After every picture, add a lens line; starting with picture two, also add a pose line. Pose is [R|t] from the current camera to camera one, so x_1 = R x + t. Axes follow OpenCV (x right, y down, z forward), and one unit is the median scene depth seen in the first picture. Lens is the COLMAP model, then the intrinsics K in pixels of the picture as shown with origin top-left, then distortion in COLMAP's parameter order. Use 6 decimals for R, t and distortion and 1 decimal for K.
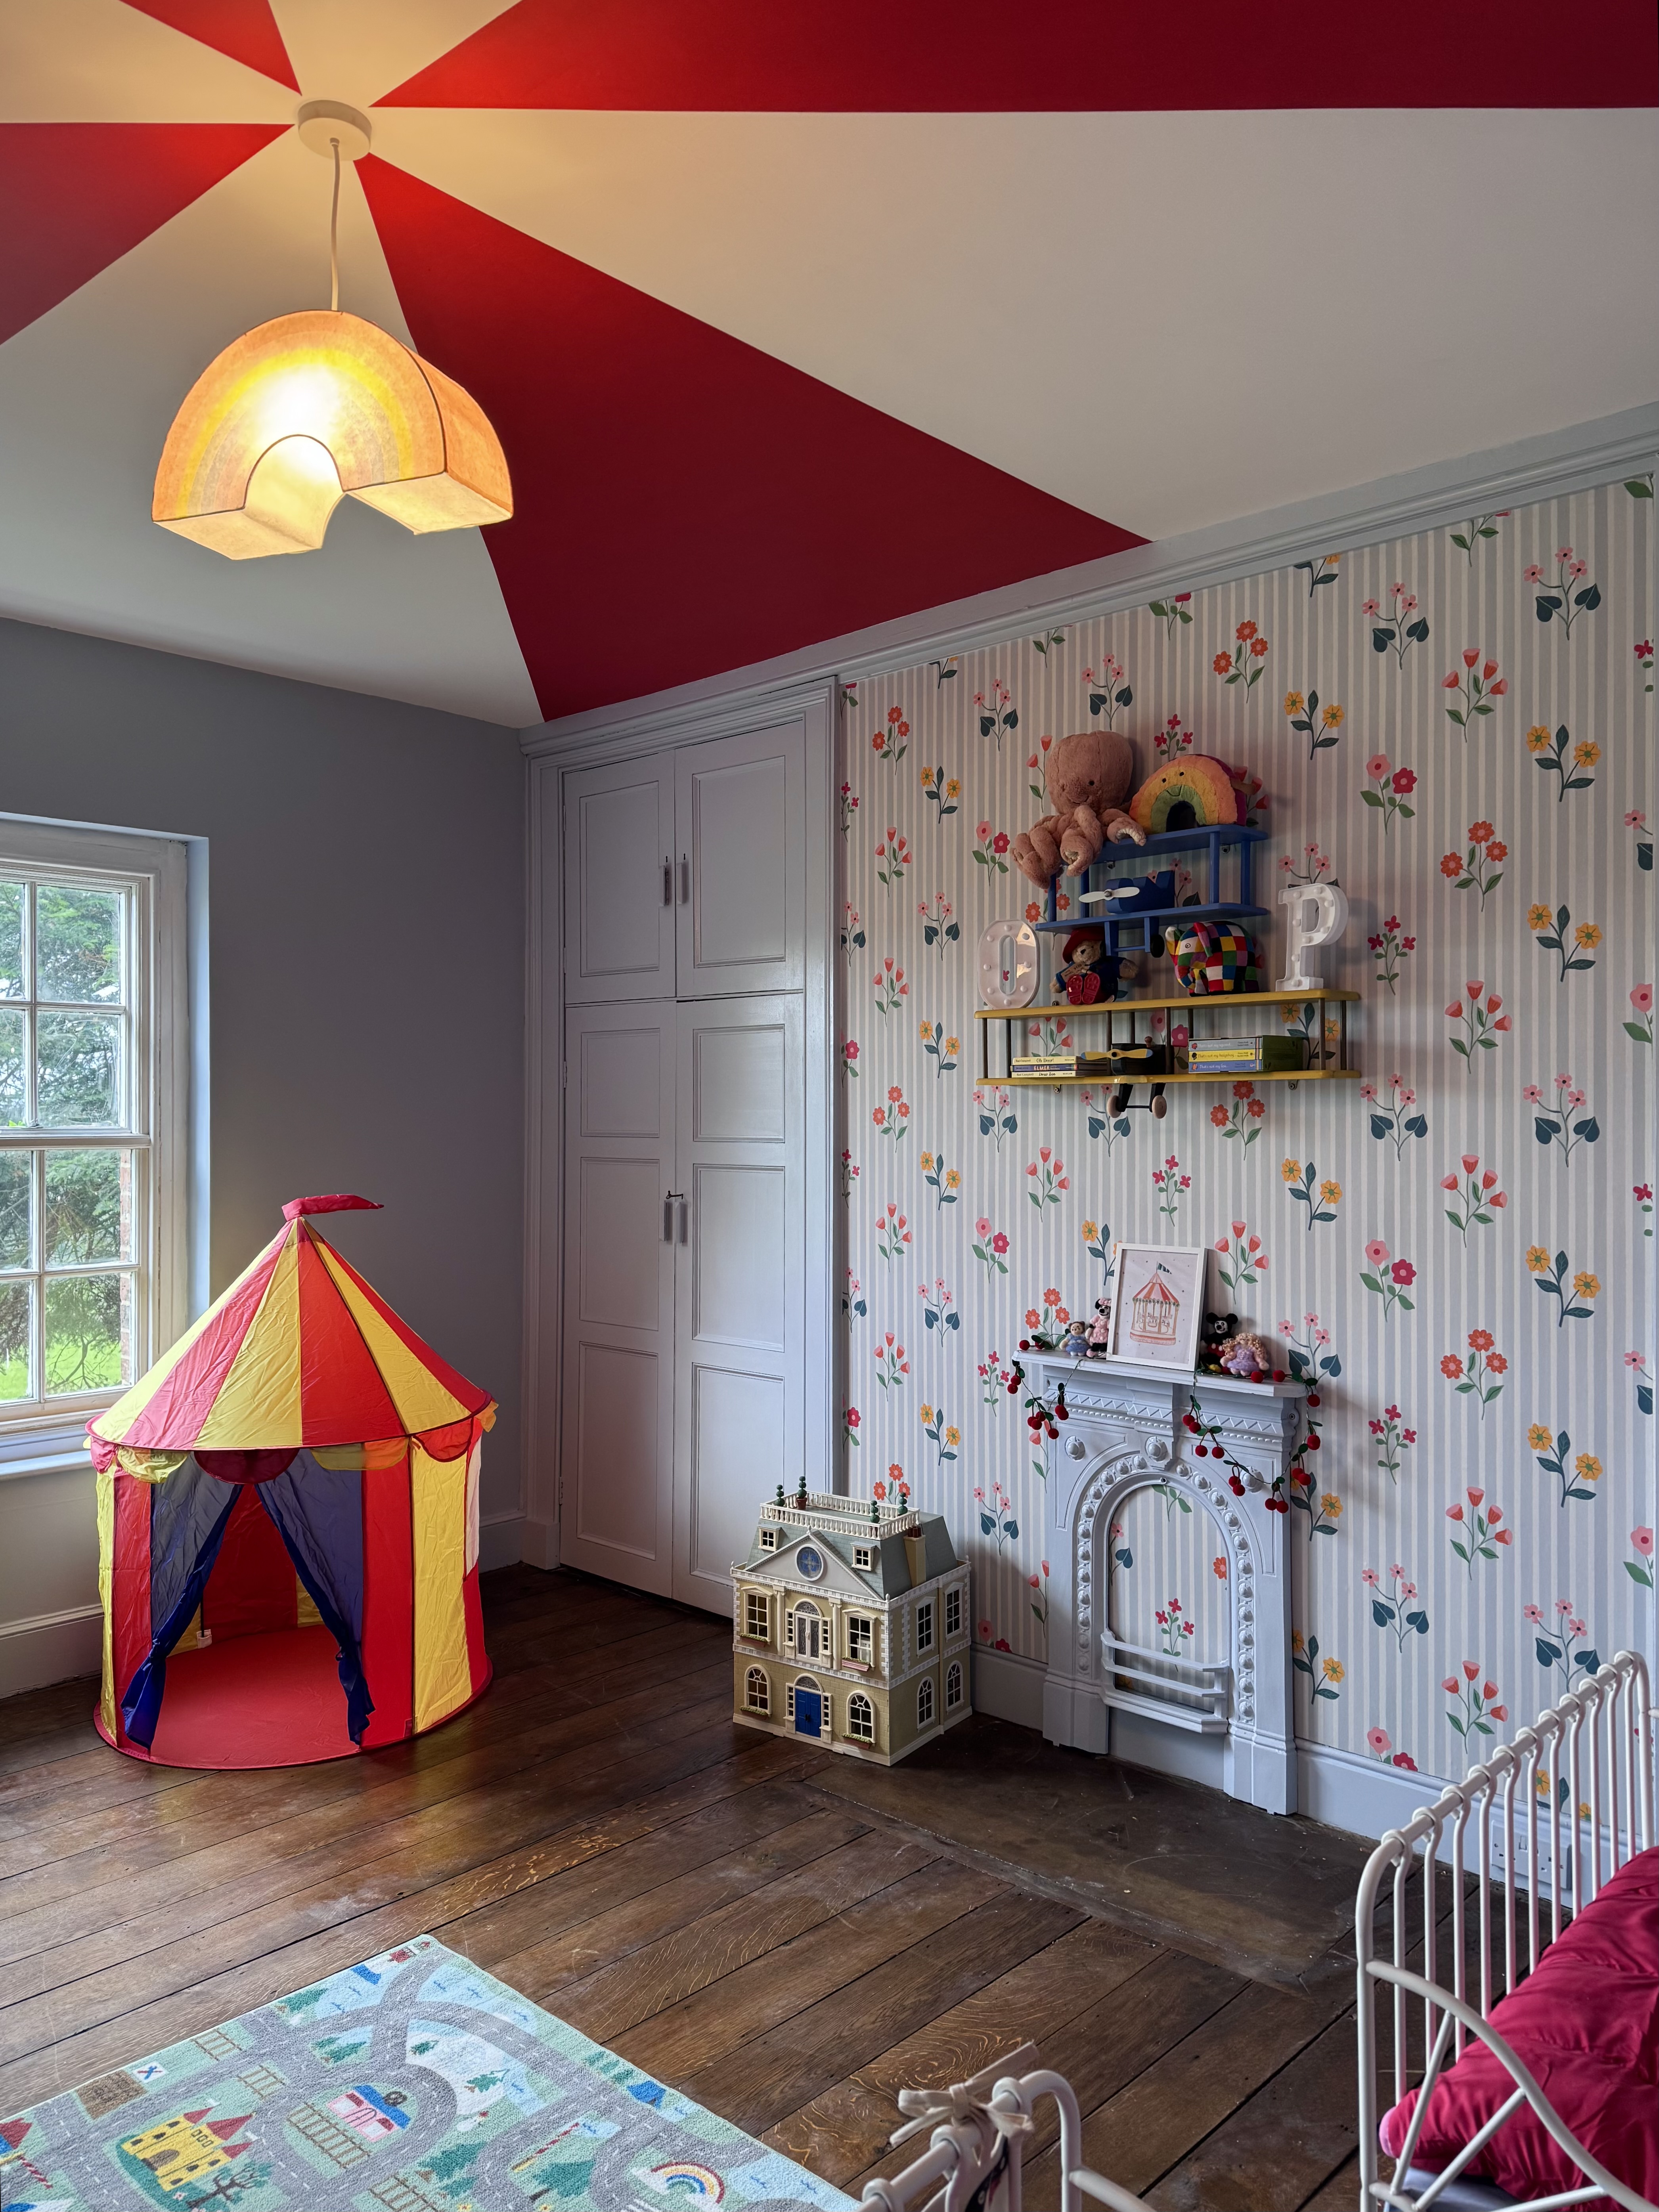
lens RADIAL K [[1550.1, 0, 821.9], [0, 1550.1, 1108.3], [0, 0, 1]] dist [0.071711, -0.090383]
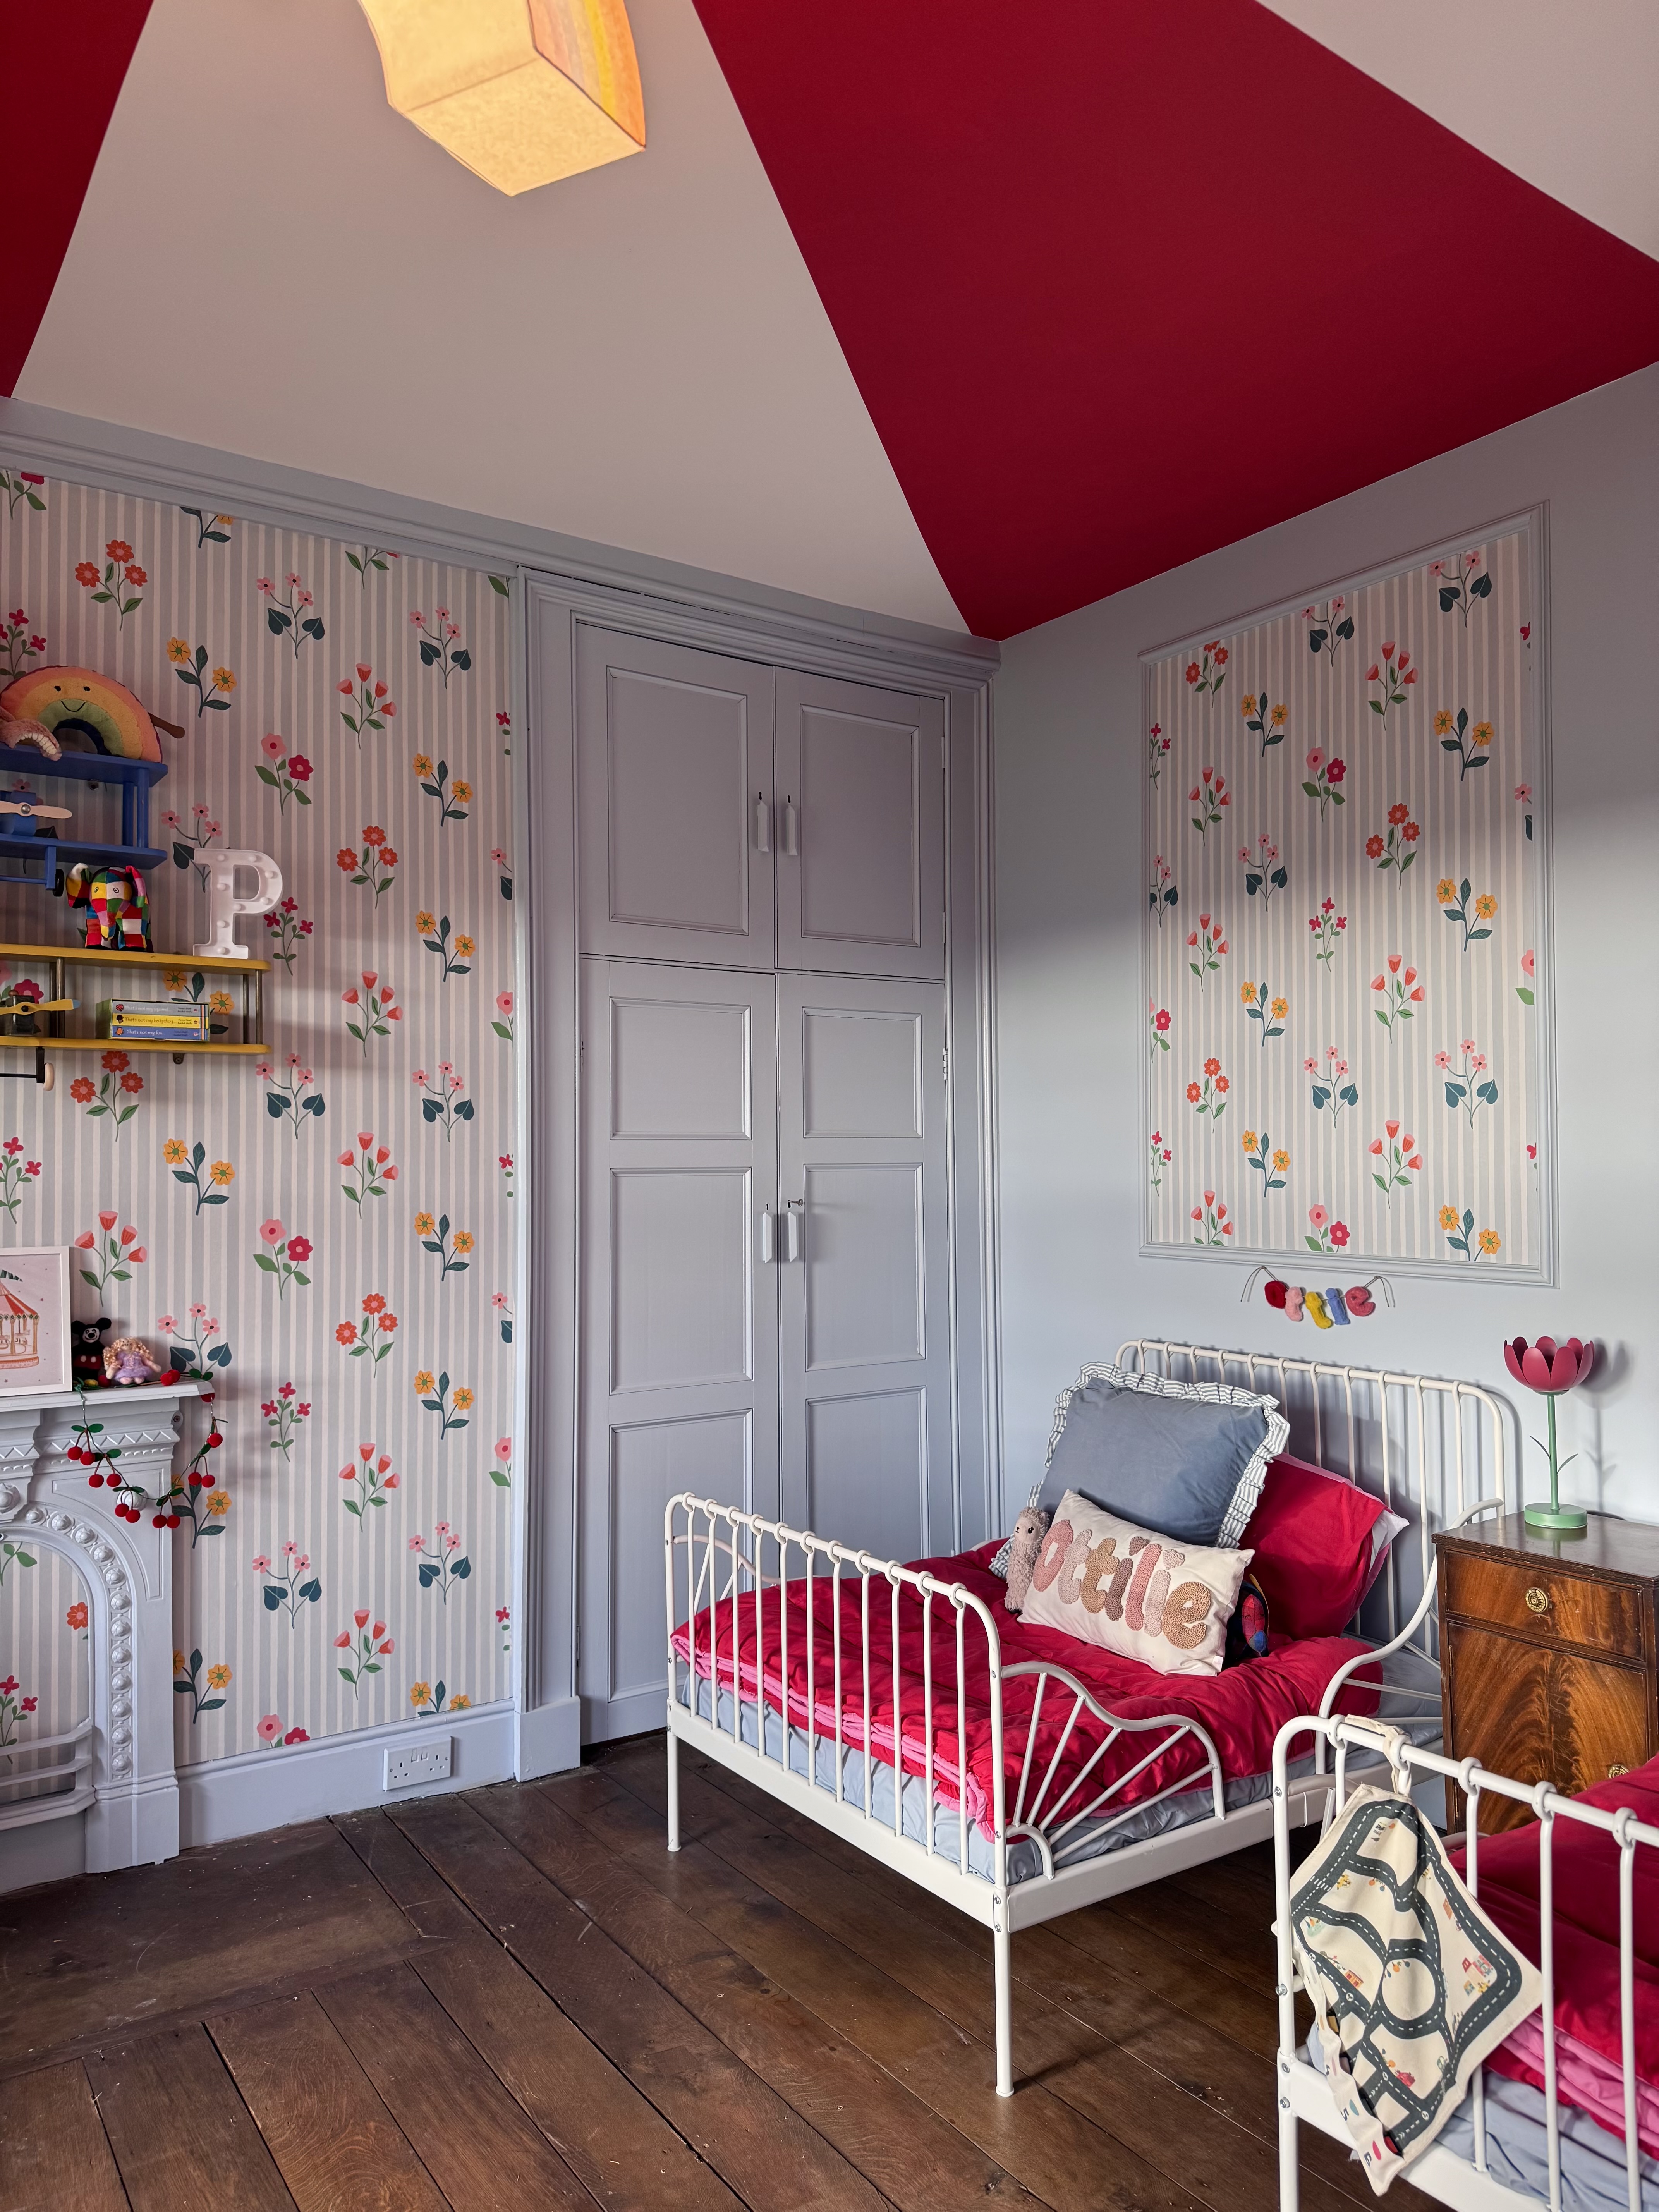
lens RADIAL K [[1549.9, 0, 829.4], [0, 1549.9, 1114.9], [0, 0, 1]] dist [0.071711, -0.090383]
pose [[0.216916, 0.028557, 0.975773, -0.516643], [0.001517, 0.999561, -0.029590, 0.045731], [-0.976189, 0.007899, 0.216777, 0.420589]]
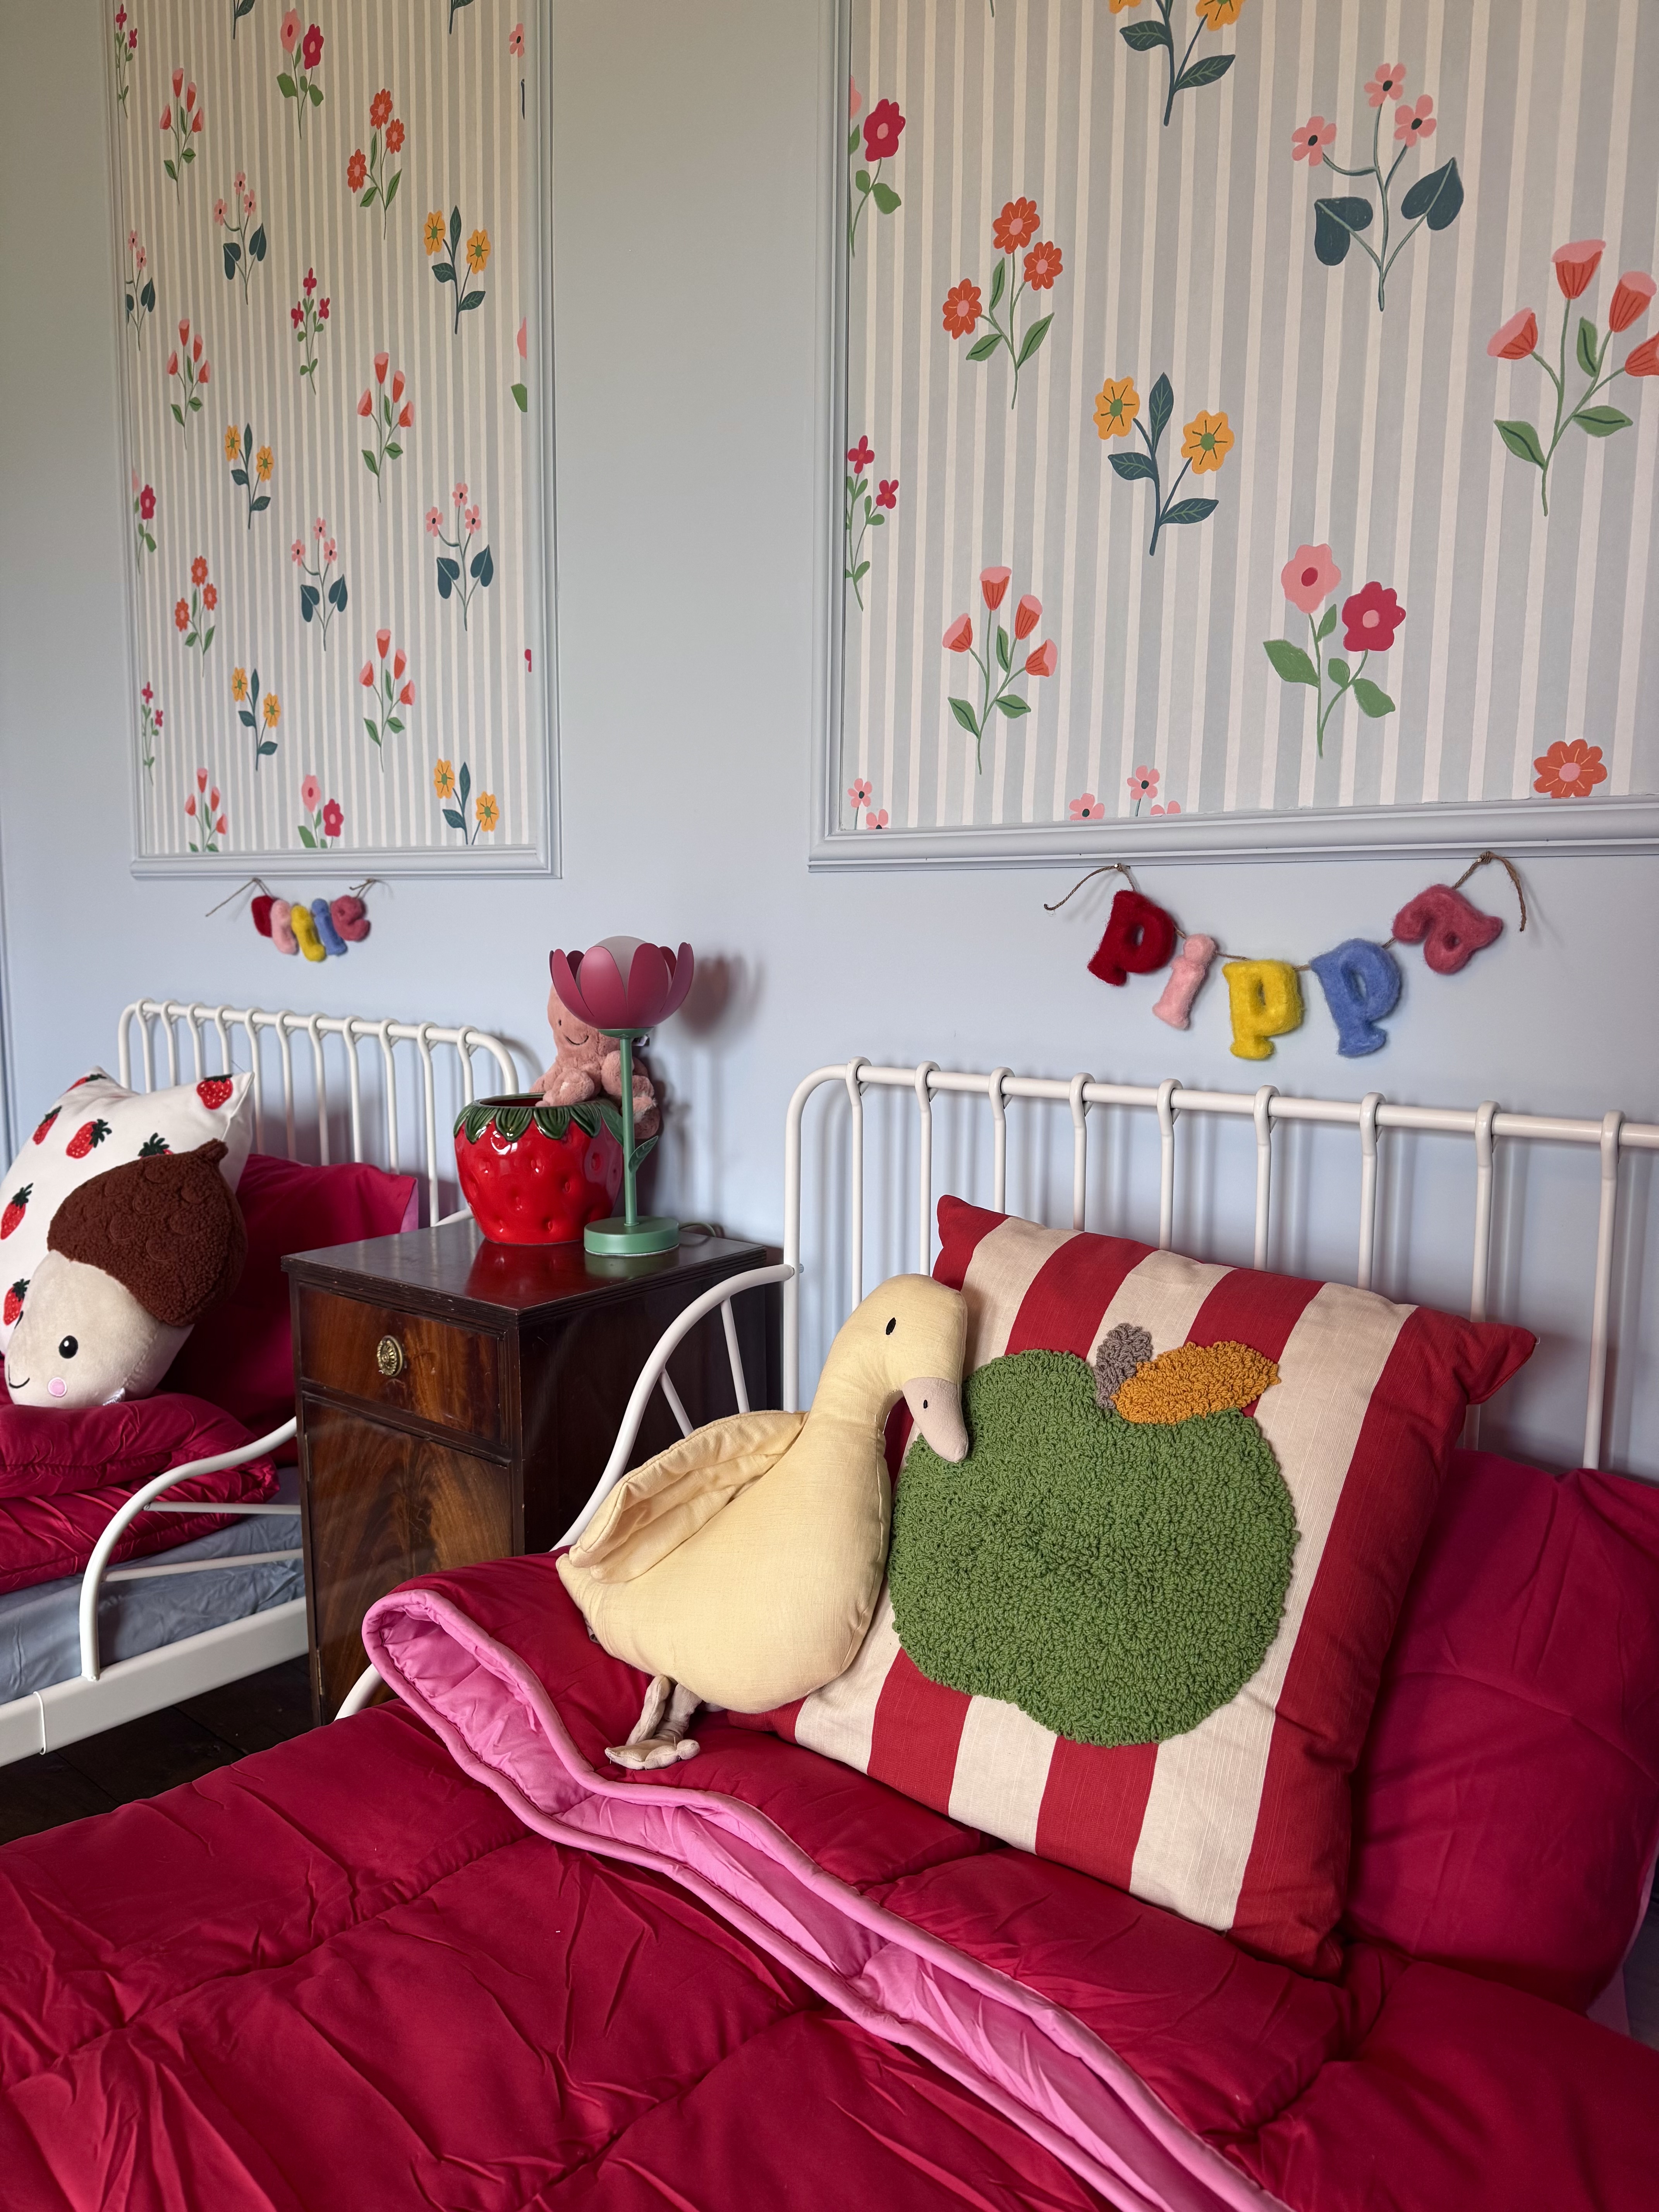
lens RADIAL K [[1549.9, 0, 832.0], [0, 1549.9, 1090.2], [0, 0, 1]] dist [0.071711, -0.090383]
pose [[-0.047902, -0.110224, 0.992752, -0.136305], [-0.015188, 0.993858, 0.109614, 0.130962], [-0.998737, -0.009828, -0.049282, 0.142037]]
